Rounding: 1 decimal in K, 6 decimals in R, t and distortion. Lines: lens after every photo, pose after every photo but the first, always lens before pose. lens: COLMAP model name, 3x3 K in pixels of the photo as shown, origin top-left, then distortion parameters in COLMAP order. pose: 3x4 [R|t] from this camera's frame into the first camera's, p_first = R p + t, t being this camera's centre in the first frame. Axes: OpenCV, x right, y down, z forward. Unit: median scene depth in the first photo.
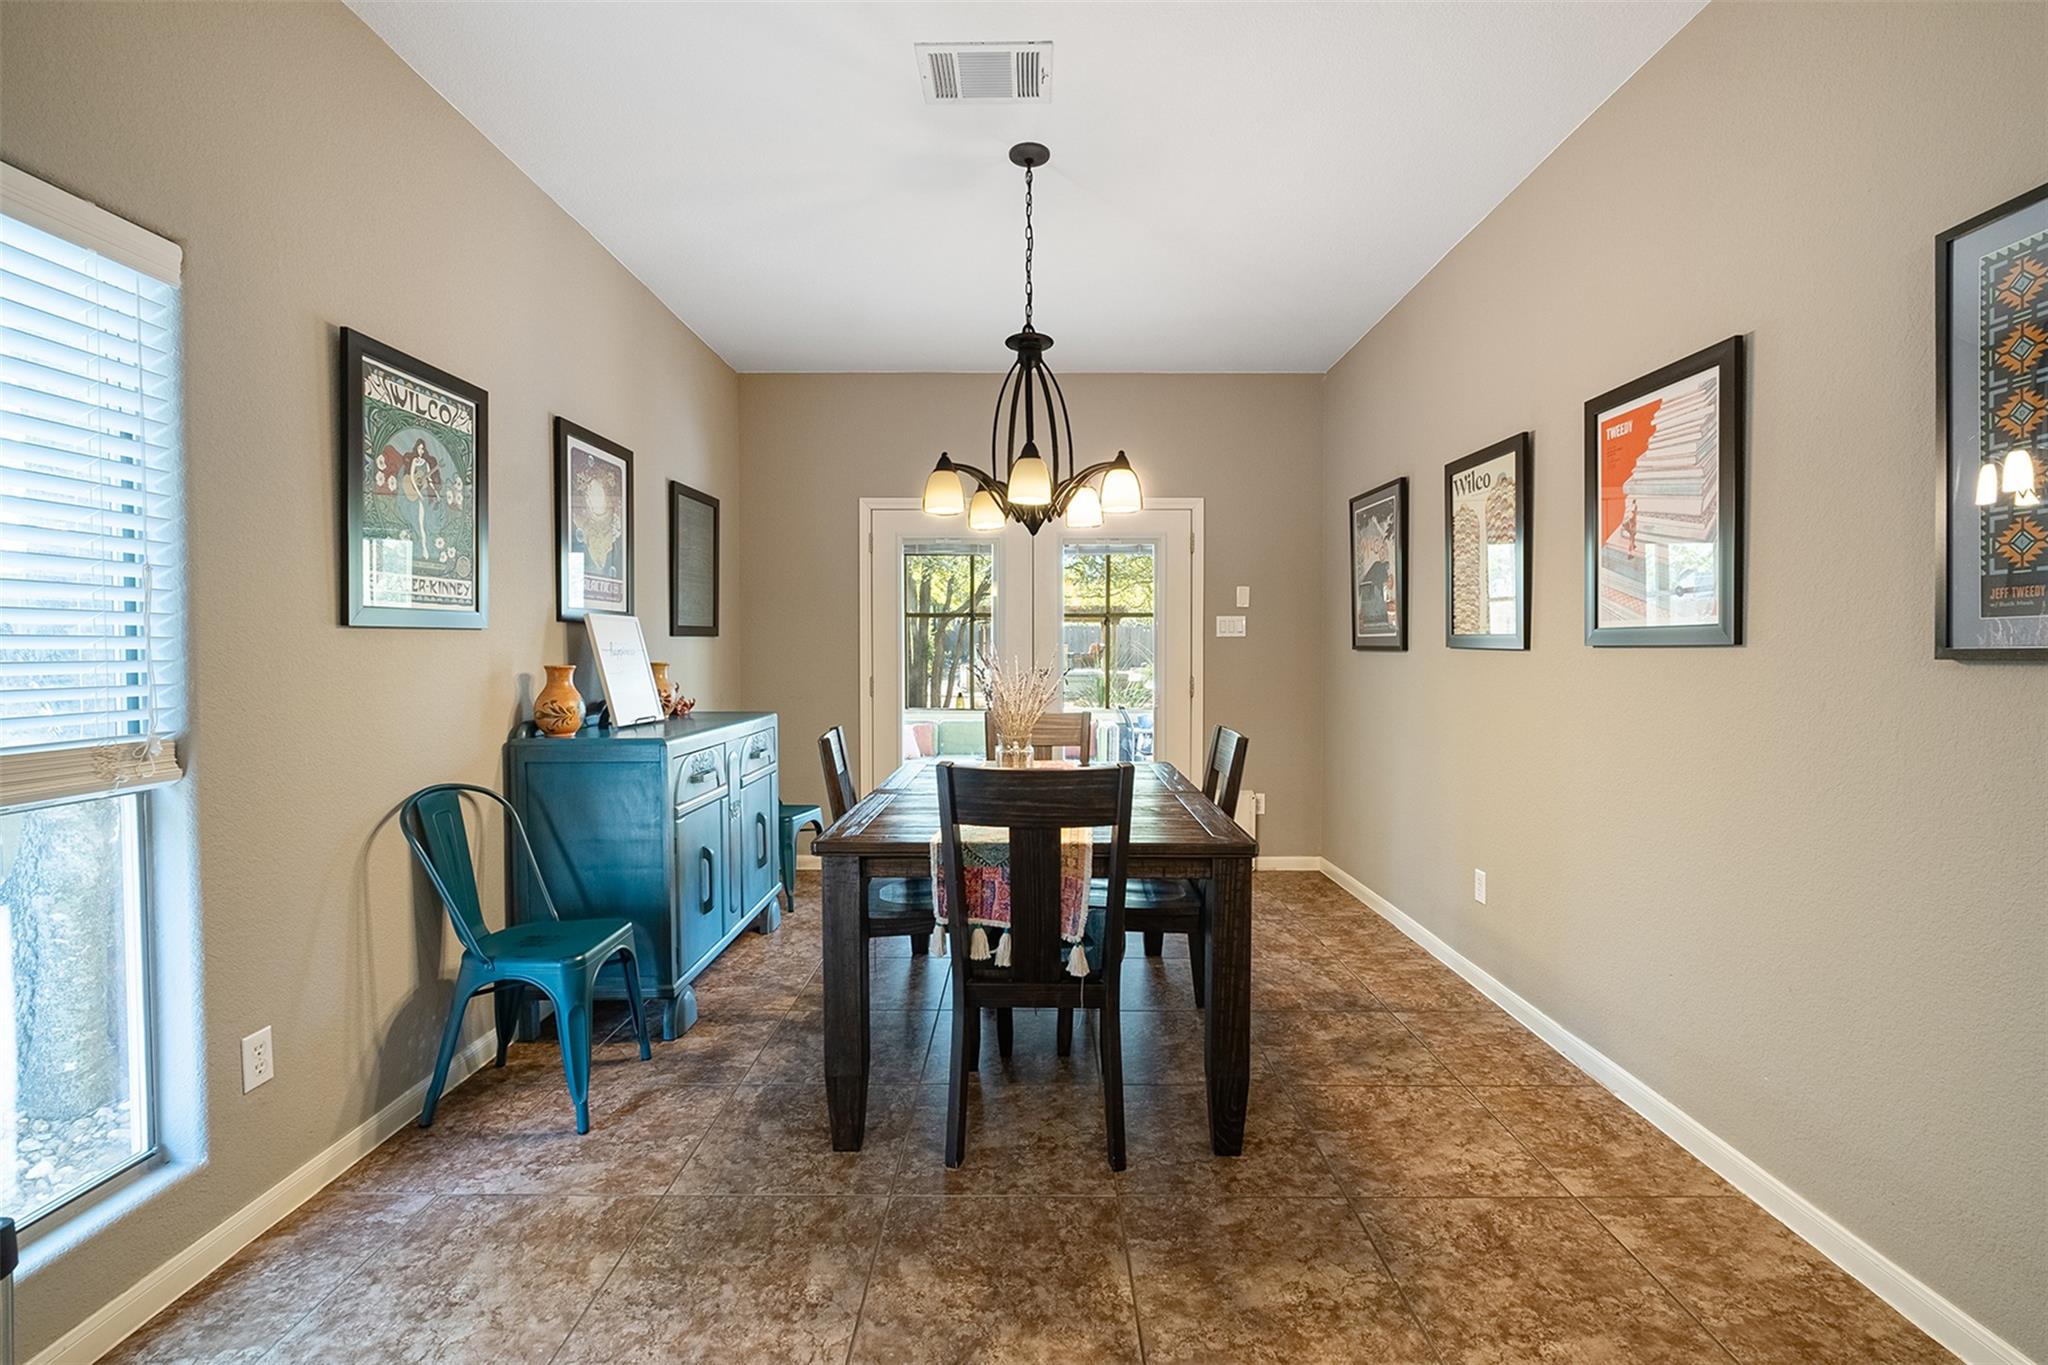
lens RADIAL K [[880.9, 0, 1024.4], [0, 880.9, 663.6], [0, 0, 1]] dist [0.022298, 0.000063]
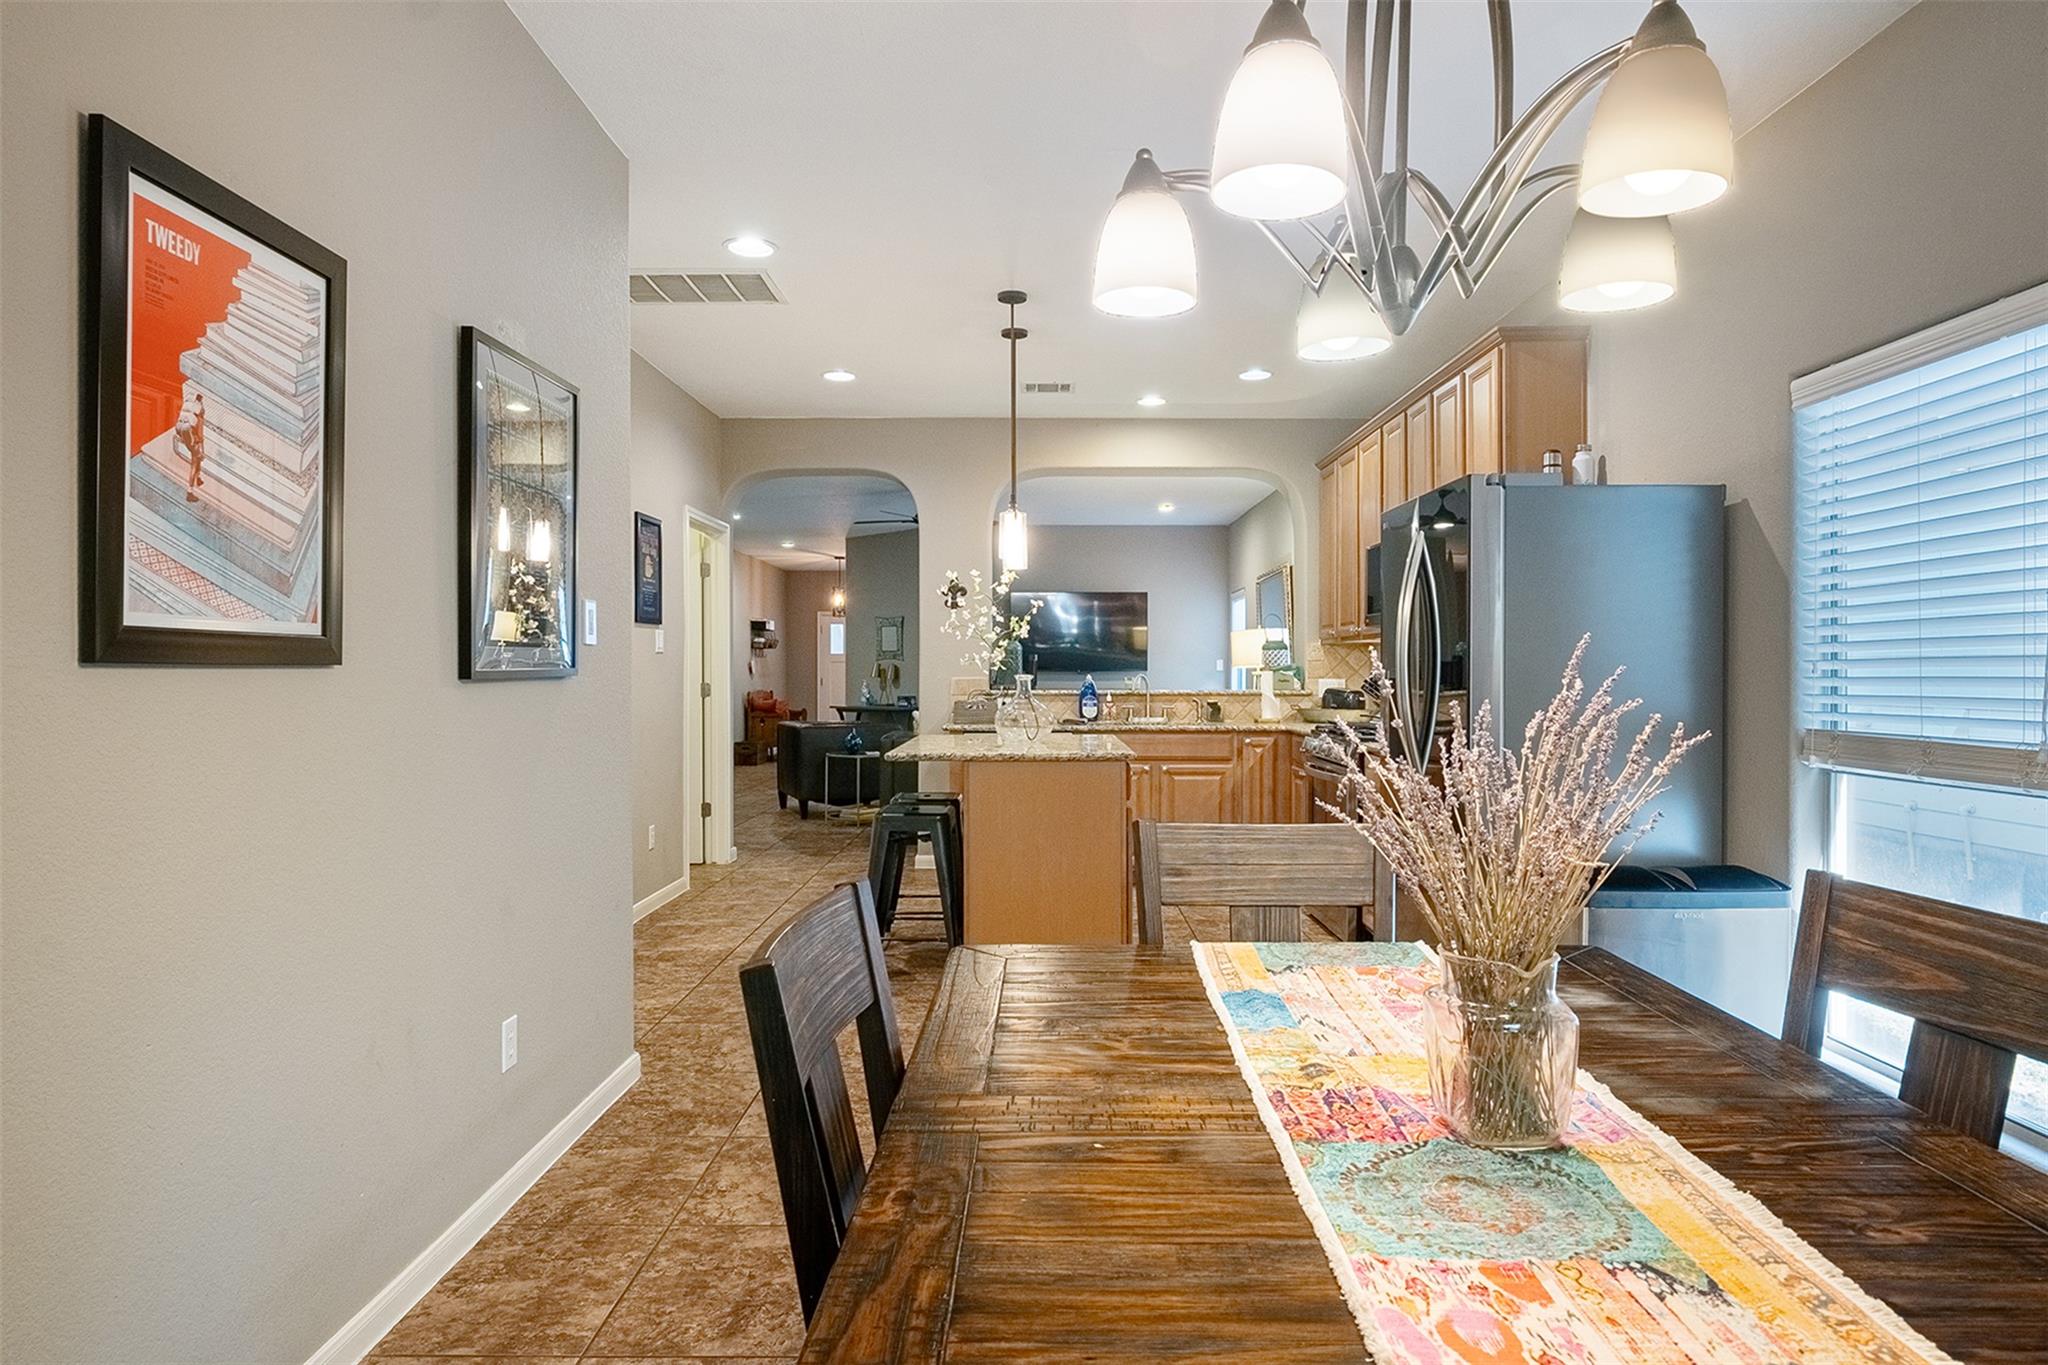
lens RADIAL K [[1235.0, 0, 1023.0], [0, 1235.0, 678.5], [0, 0, 1]] dist [-0.008356, -0.000407]
pose [[-0.999996, 0.001117, 0.002731, 0.186798], [0.001181, 0.999721, 0.023607, -0.029355], [-0.002704, 0.023611, -0.999718, 1.791652]]
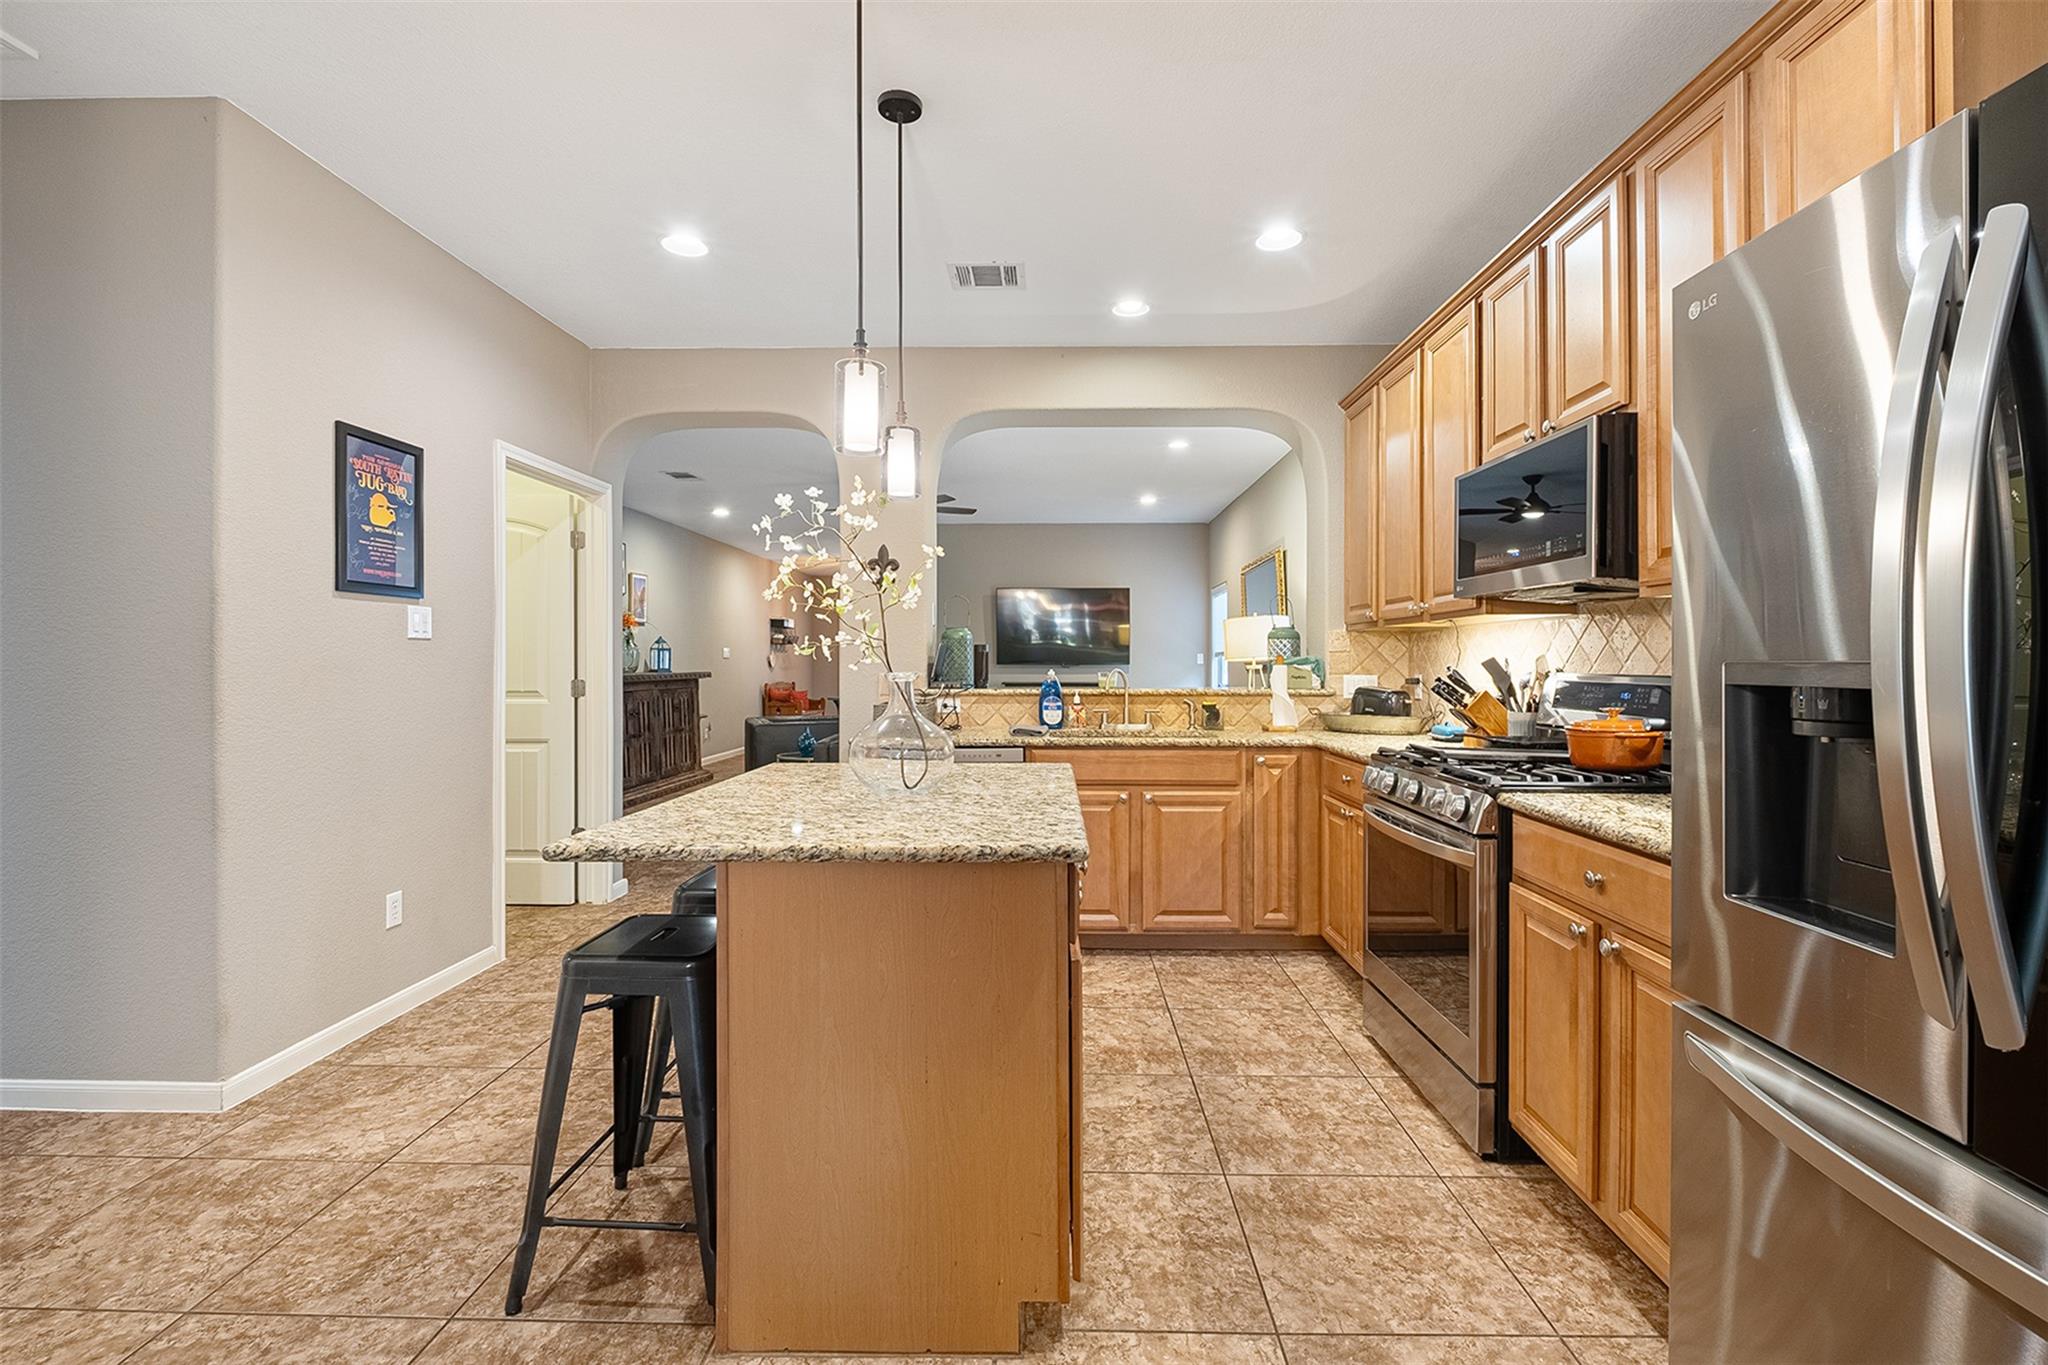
lens RADIAL K [[880.9, 0, 1021.6], [0, 880.9, 665.6], [0, 0, 1]] dist [0.022298, 0.000063]
pose [[-0.999628, 0.001134, 0.027265, 0.092722], [0.001658, 0.999814, 0.019195, -0.015173], [-0.027239, 0.019233, -0.999444, 0.920370]]
